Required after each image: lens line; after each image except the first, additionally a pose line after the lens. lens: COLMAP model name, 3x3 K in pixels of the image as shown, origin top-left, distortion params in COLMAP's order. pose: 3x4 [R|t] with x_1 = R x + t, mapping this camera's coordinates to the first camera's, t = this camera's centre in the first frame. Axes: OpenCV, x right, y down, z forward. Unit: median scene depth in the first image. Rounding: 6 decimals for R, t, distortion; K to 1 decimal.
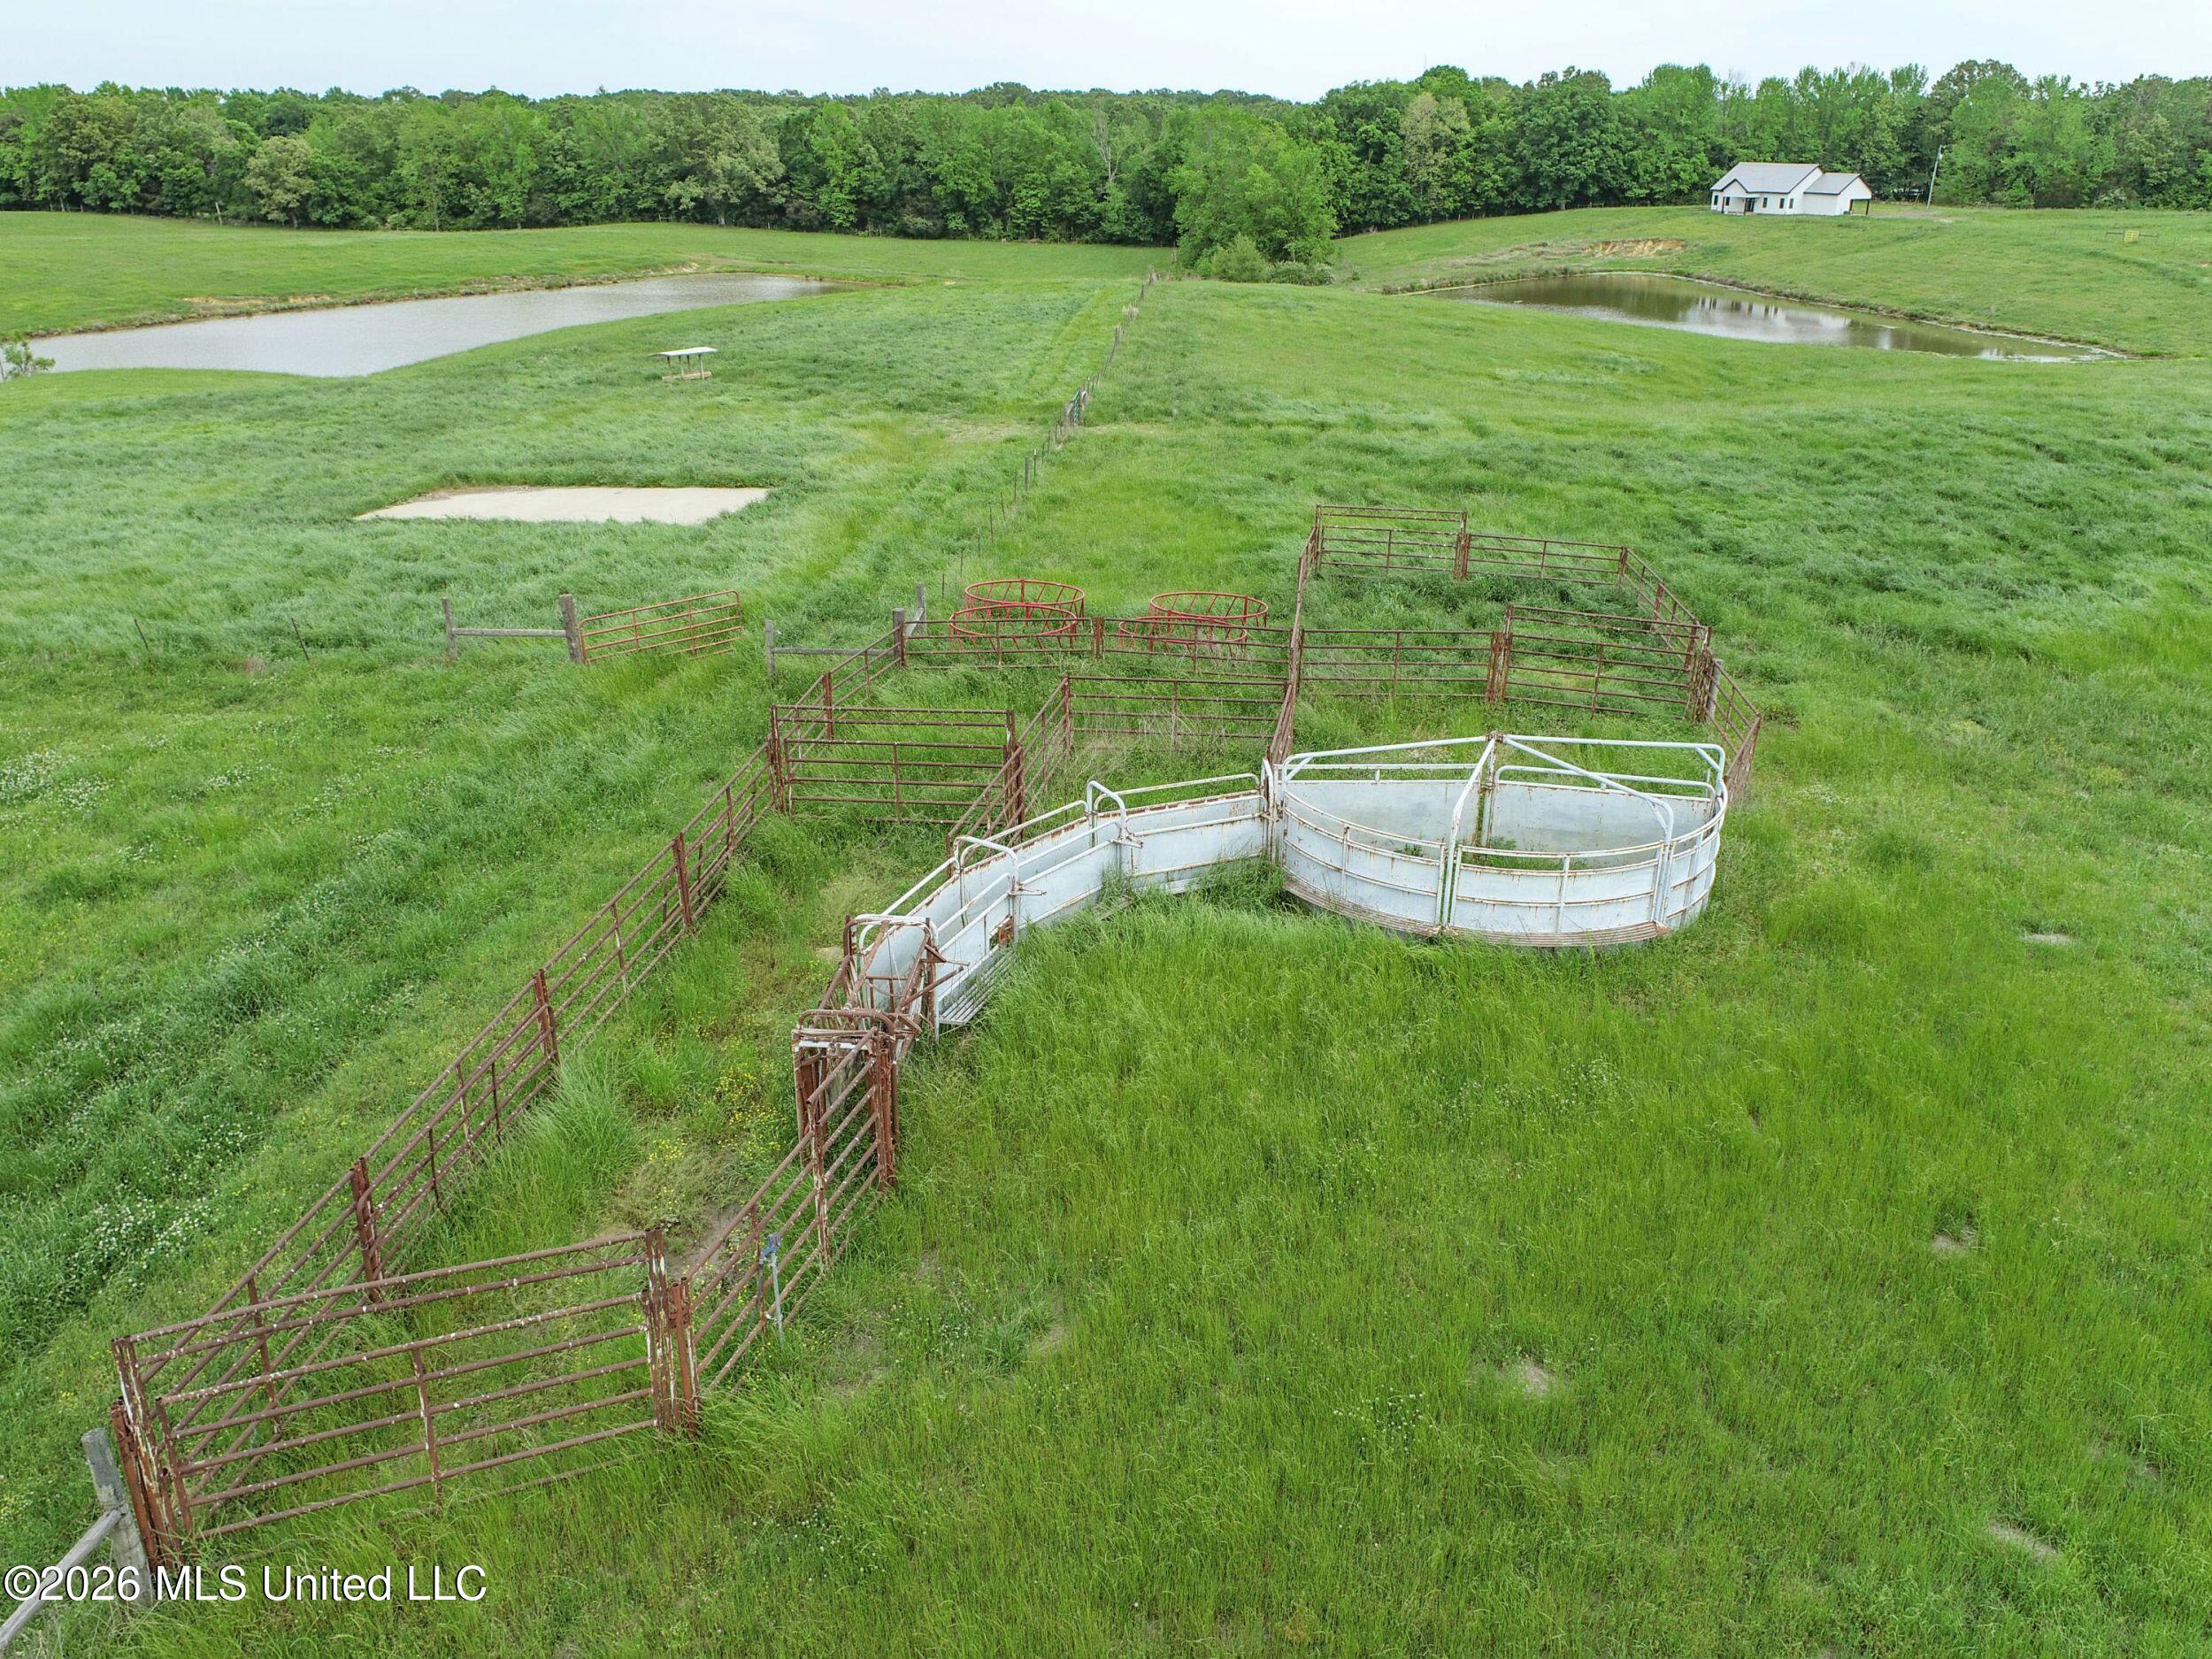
lens RADIAL K [[1666.2, 0, 1117.8], [0, 1666.2, 830.8], [0, 0, 1]] dist [-0.013553, 0.004240]
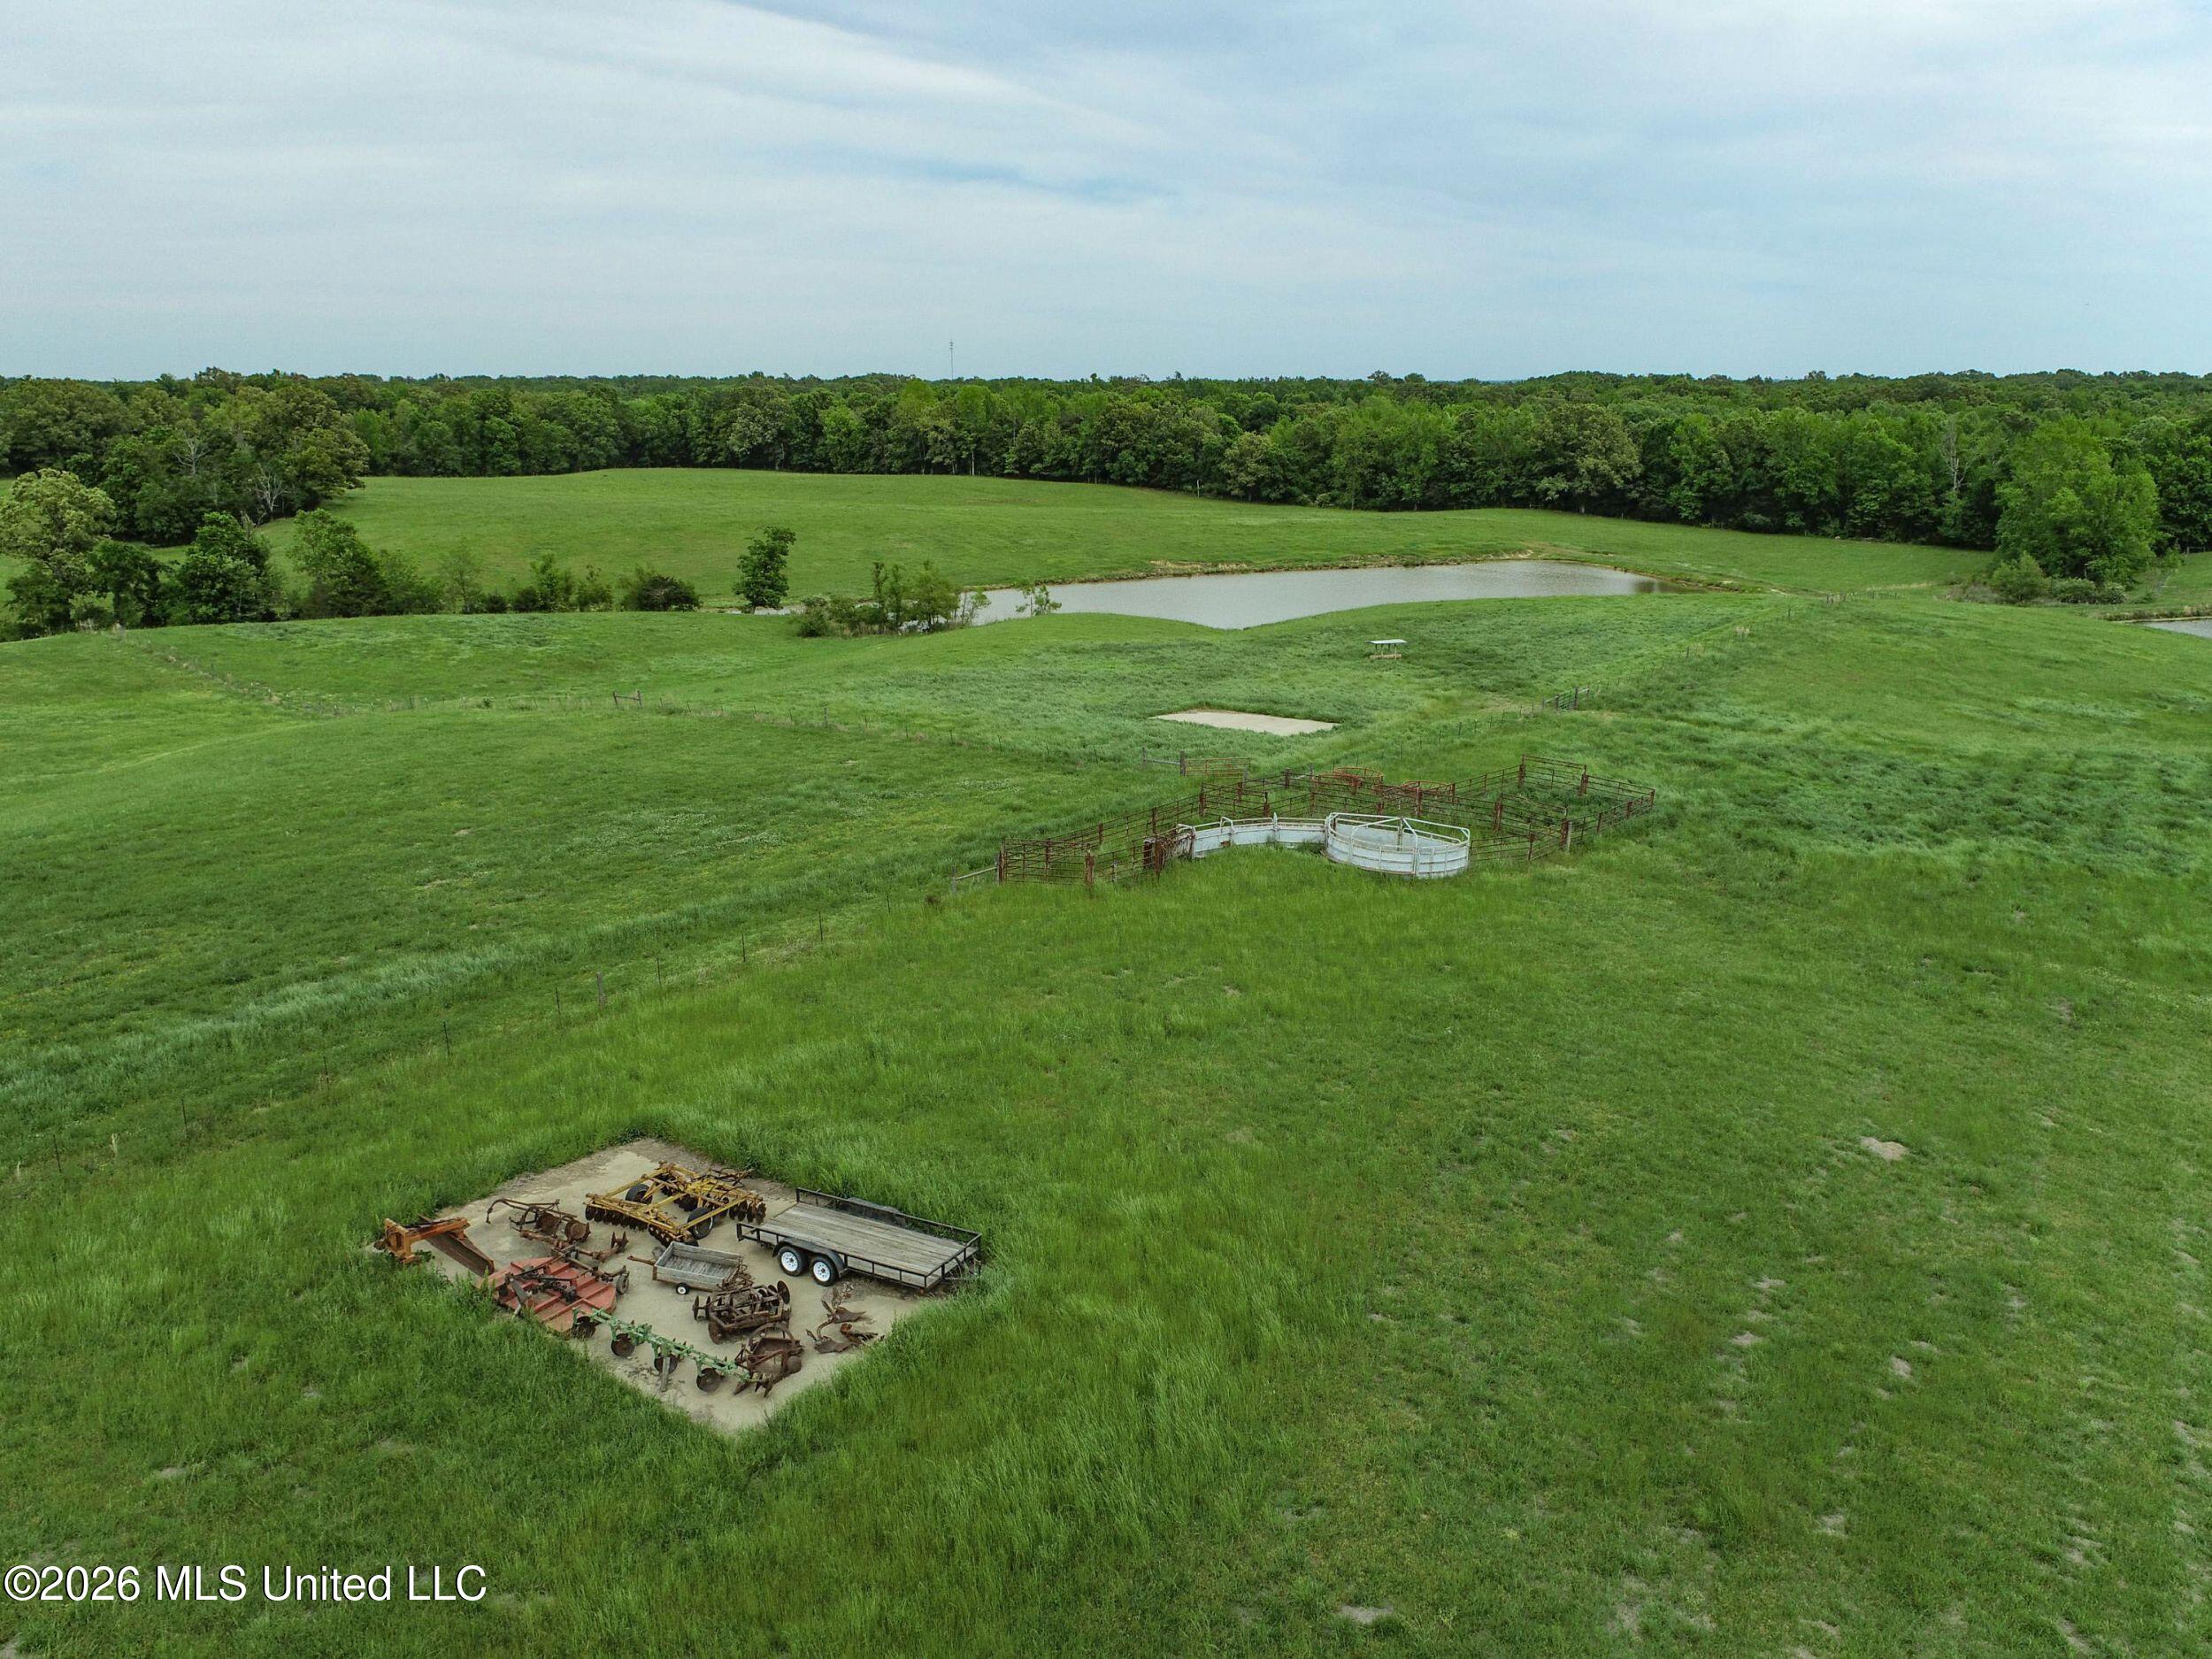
lens RADIAL K [[1666.2, 0, 1103.6], [0, 1666.2, 829.3], [0, 0, 1]] dist [-0.013553, 0.004240]
pose [[0.858346, 0.130896, -0.496094, 0.082266], [-0.200917, 0.975442, -0.090255, 0.022779], [0.472097, 0.177144, 0.863565, -0.123457]]
